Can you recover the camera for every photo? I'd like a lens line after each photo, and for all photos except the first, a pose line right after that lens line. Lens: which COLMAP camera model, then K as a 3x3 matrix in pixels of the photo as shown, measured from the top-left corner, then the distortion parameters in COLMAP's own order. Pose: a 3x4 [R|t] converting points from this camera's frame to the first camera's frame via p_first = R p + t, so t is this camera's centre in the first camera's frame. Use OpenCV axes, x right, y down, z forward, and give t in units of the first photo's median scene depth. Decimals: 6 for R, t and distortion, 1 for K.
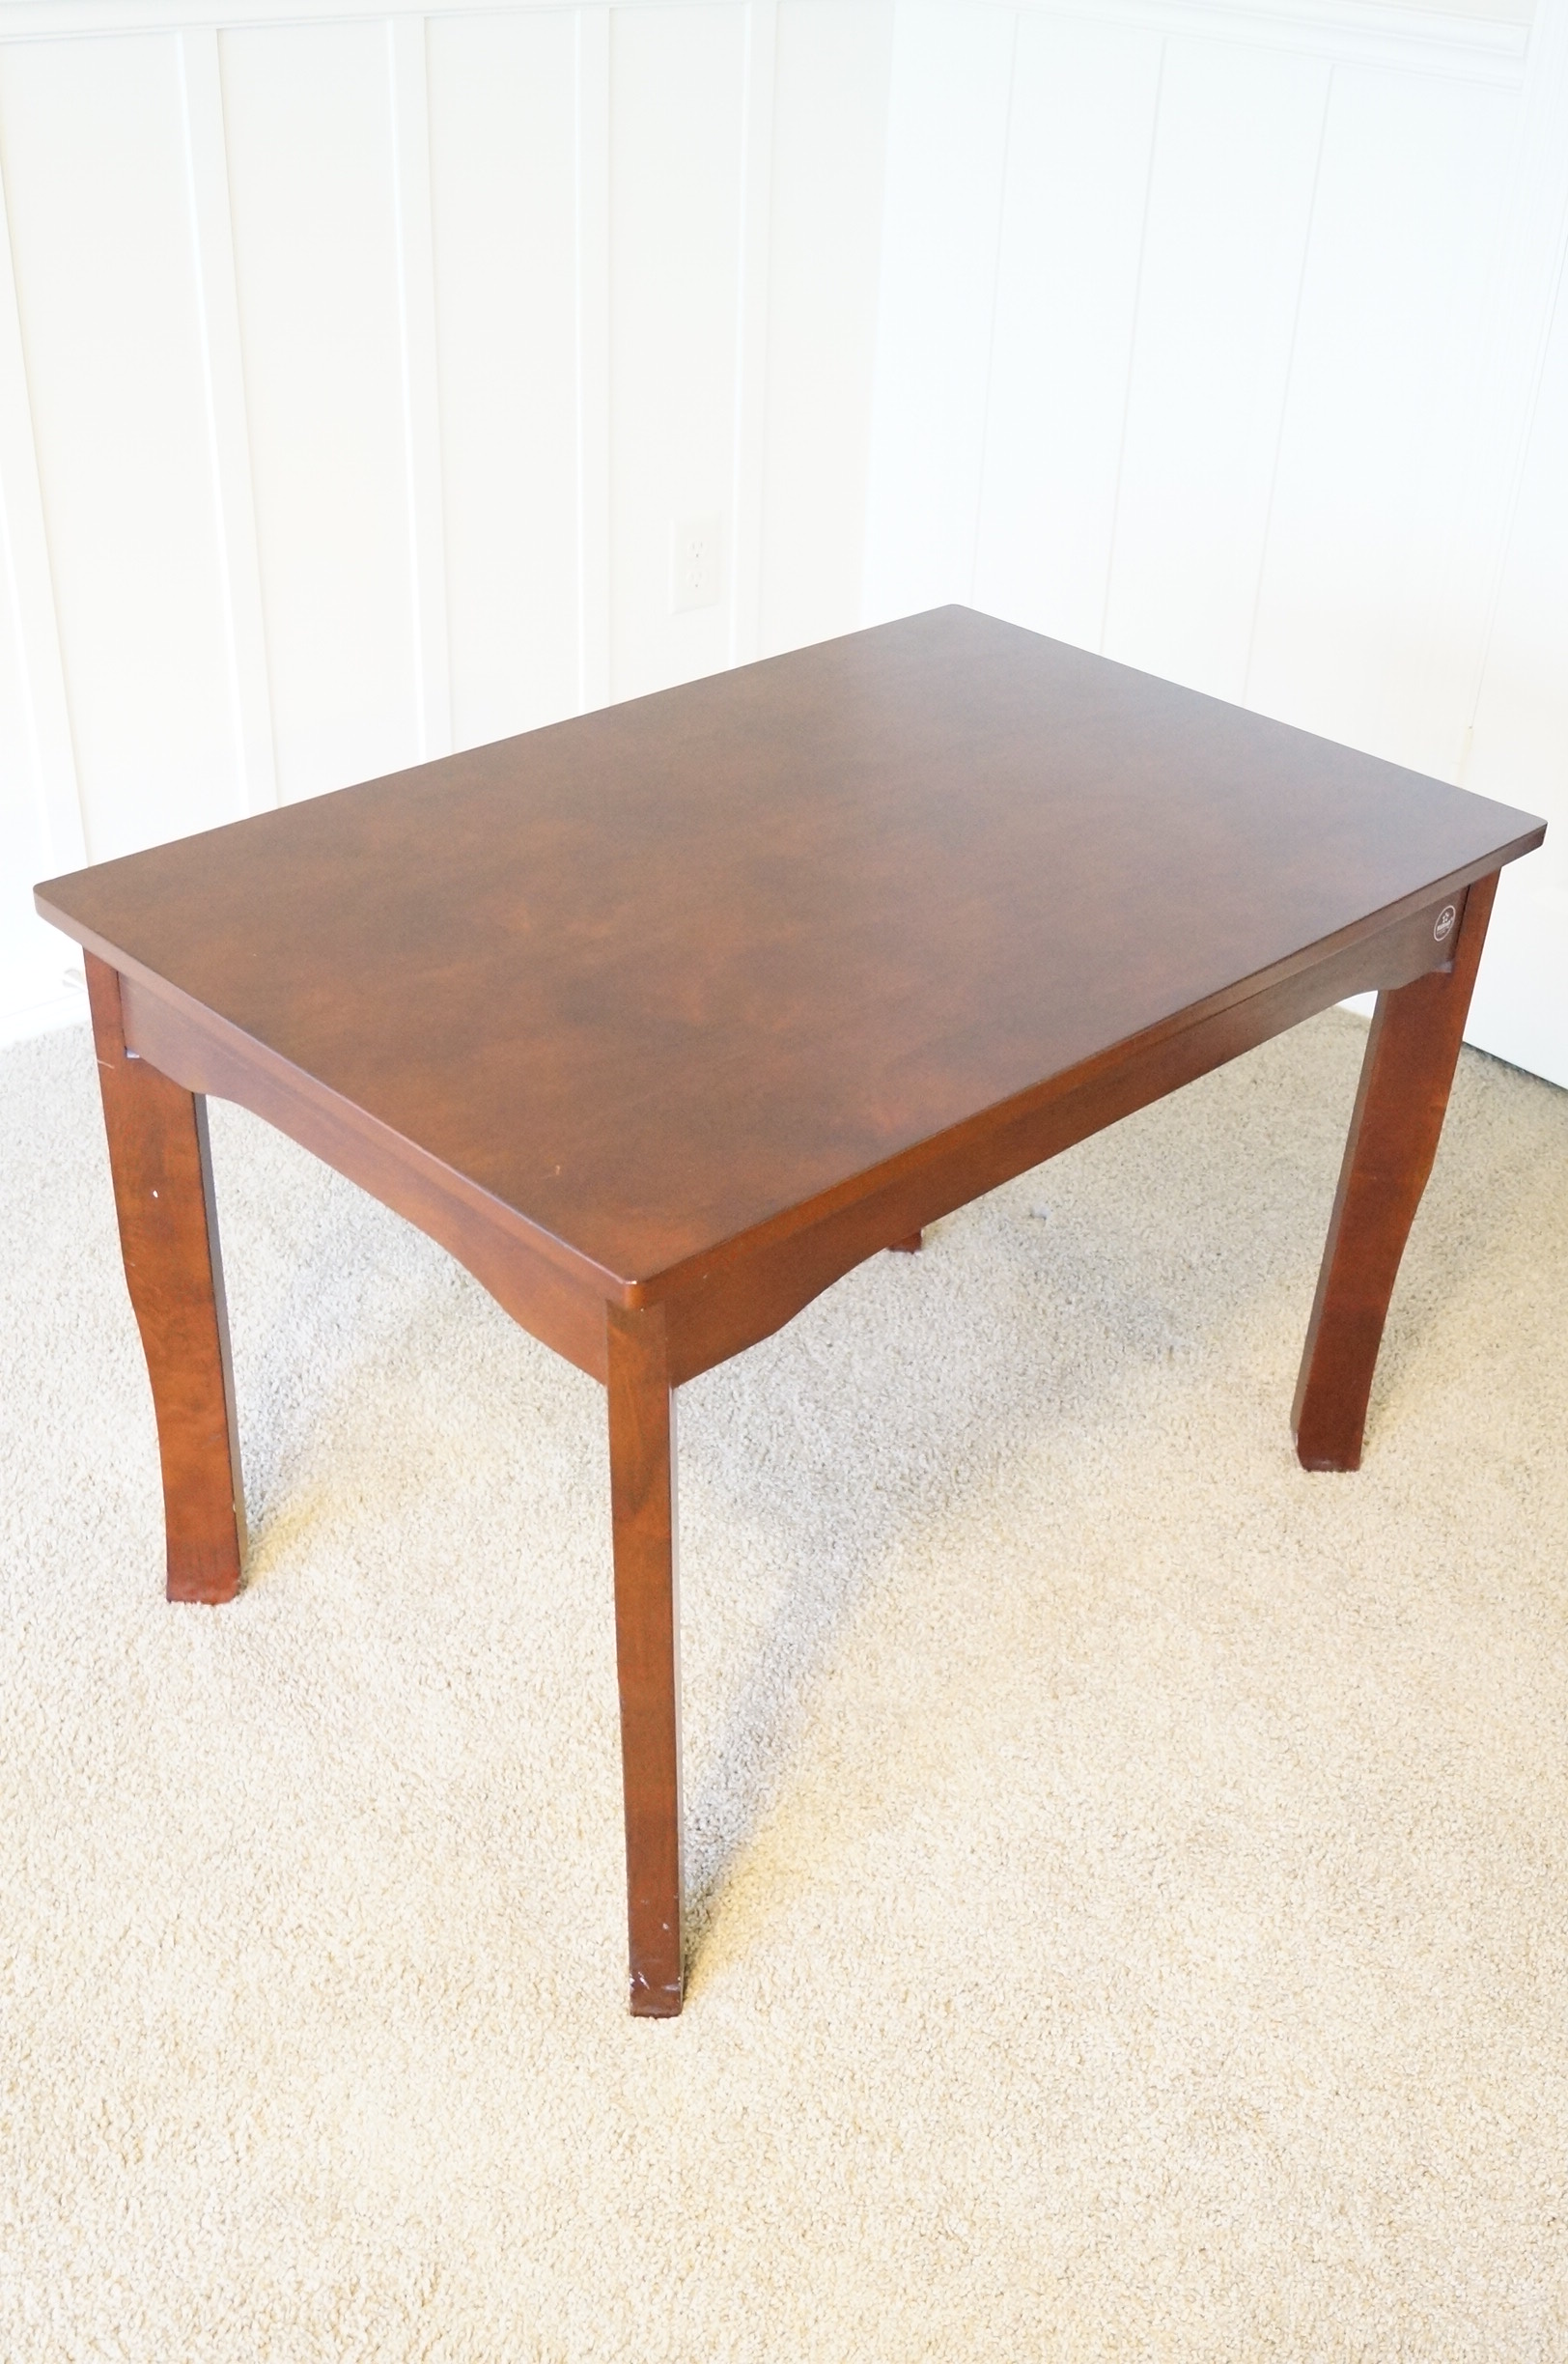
lens RADIAL K [[2310.5, 0, 809.1], [0, 2310.5, 1179.3], [0, 0, 1]] dist [-0.059379, 0.000000]
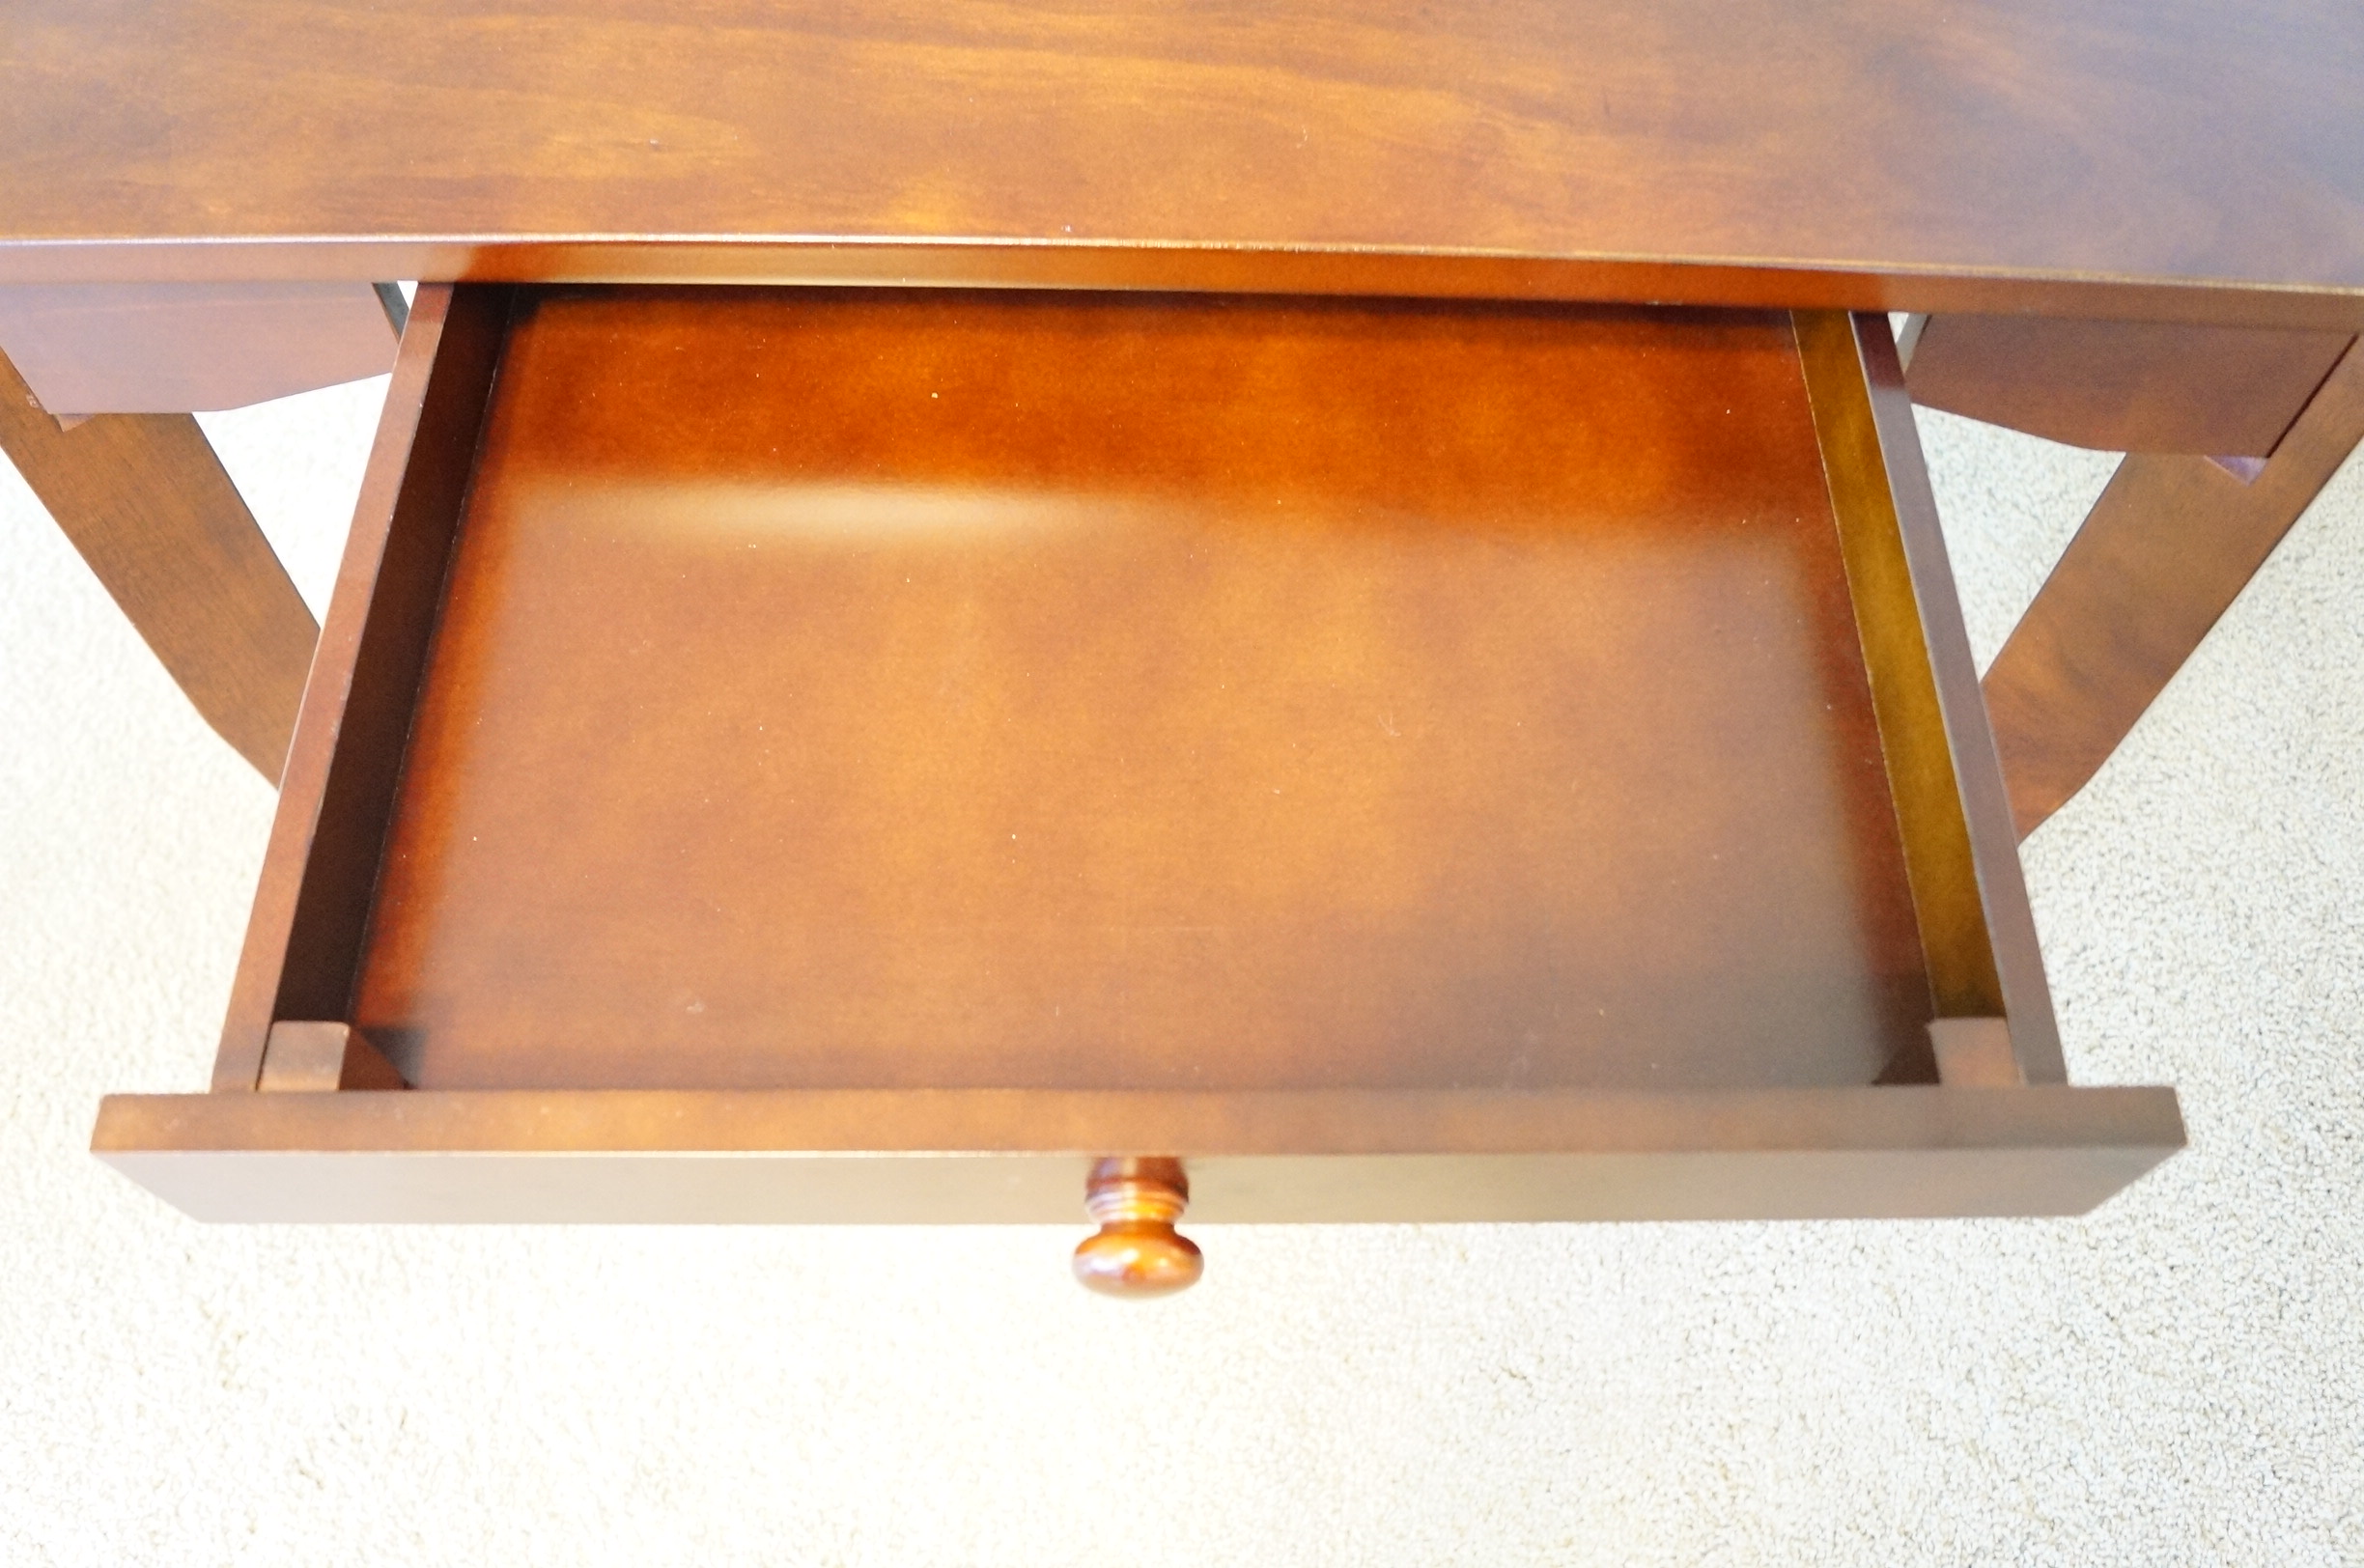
lens RADIAL K [[1815.2, 0, 1176.4], [0, 1815.2, 783.9], [0, 0, 1]] dist [-0.079681, 0.005388]
pose [[0.992626, 0.072485, -0.097159, -0.013714], [-0.021478, 0.894008, 0.447537, -0.037304], [0.119300, -0.442150, 0.888972, 0.400174]]
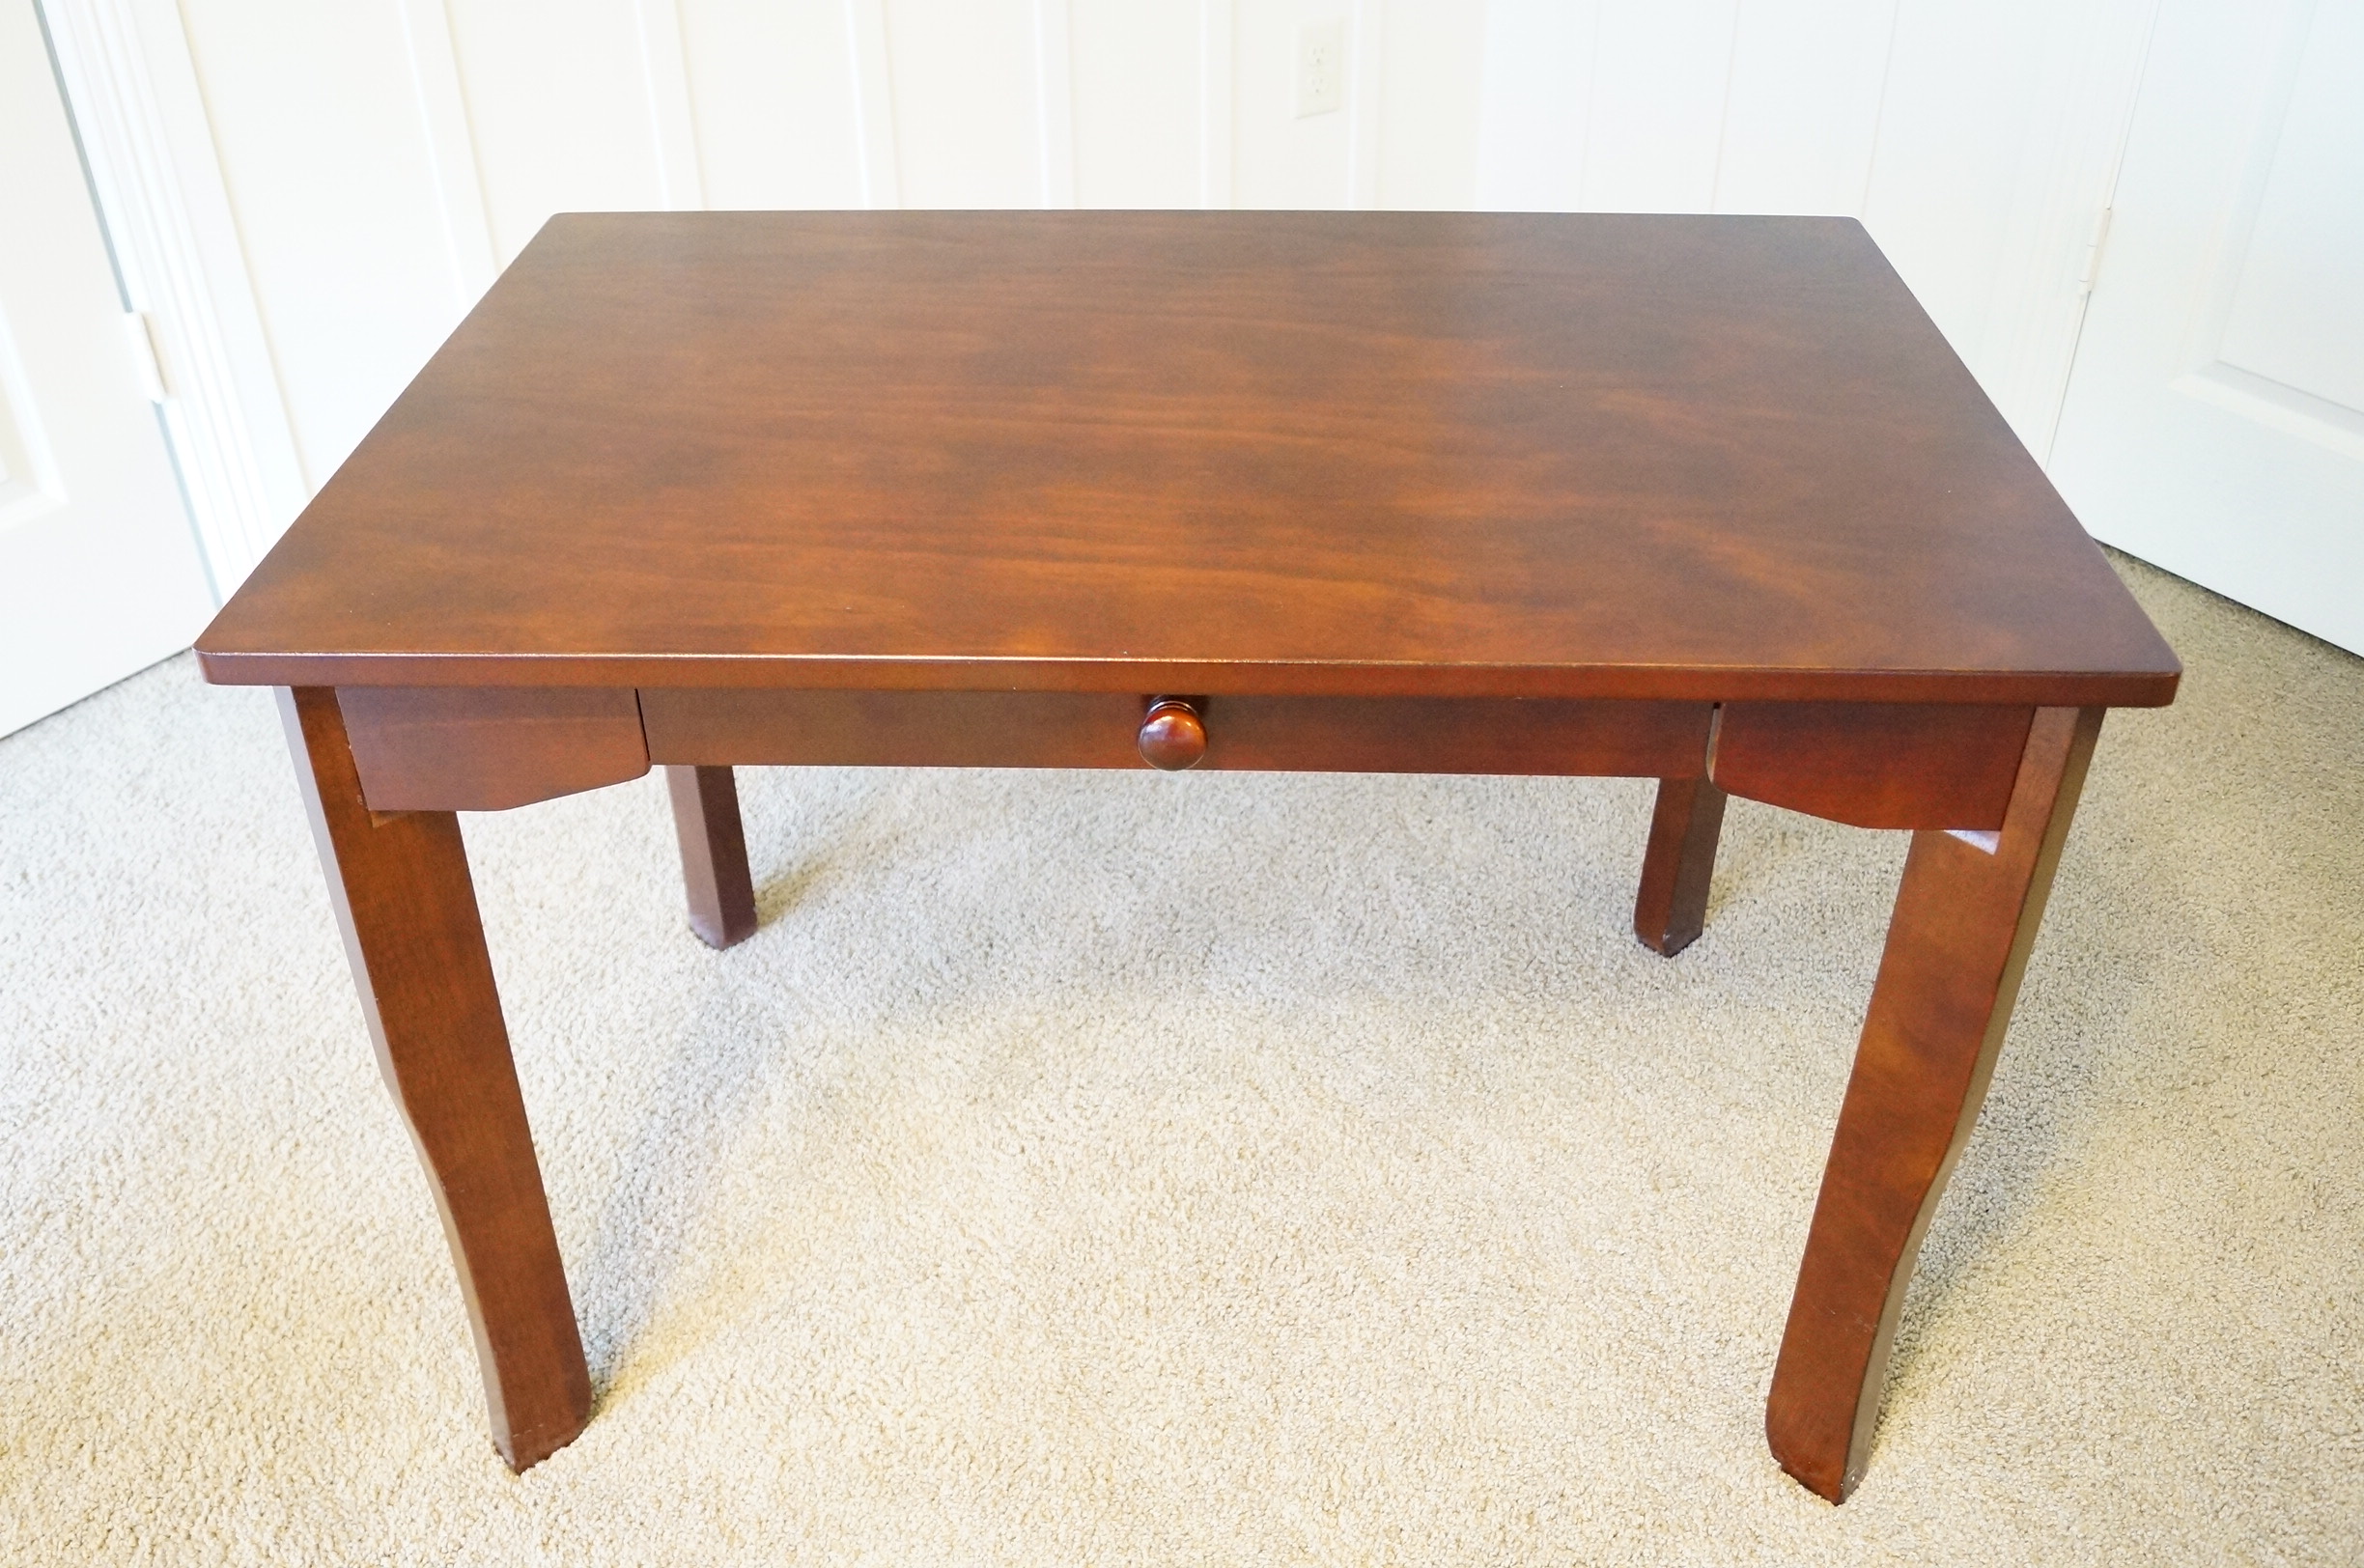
lens RADIAL K [[2003.9, 0, 1175.1], [0, 2003.9, 800.6], [0, 0, 1]] dist [-0.073600, 0.005555]
pose [[0.991767, 0.022200, -0.126117, 0.011706], [-0.016714, 0.998874, 0.044395, 0.035313], [0.126960, -0.041921, 0.991022, 0.187595]]
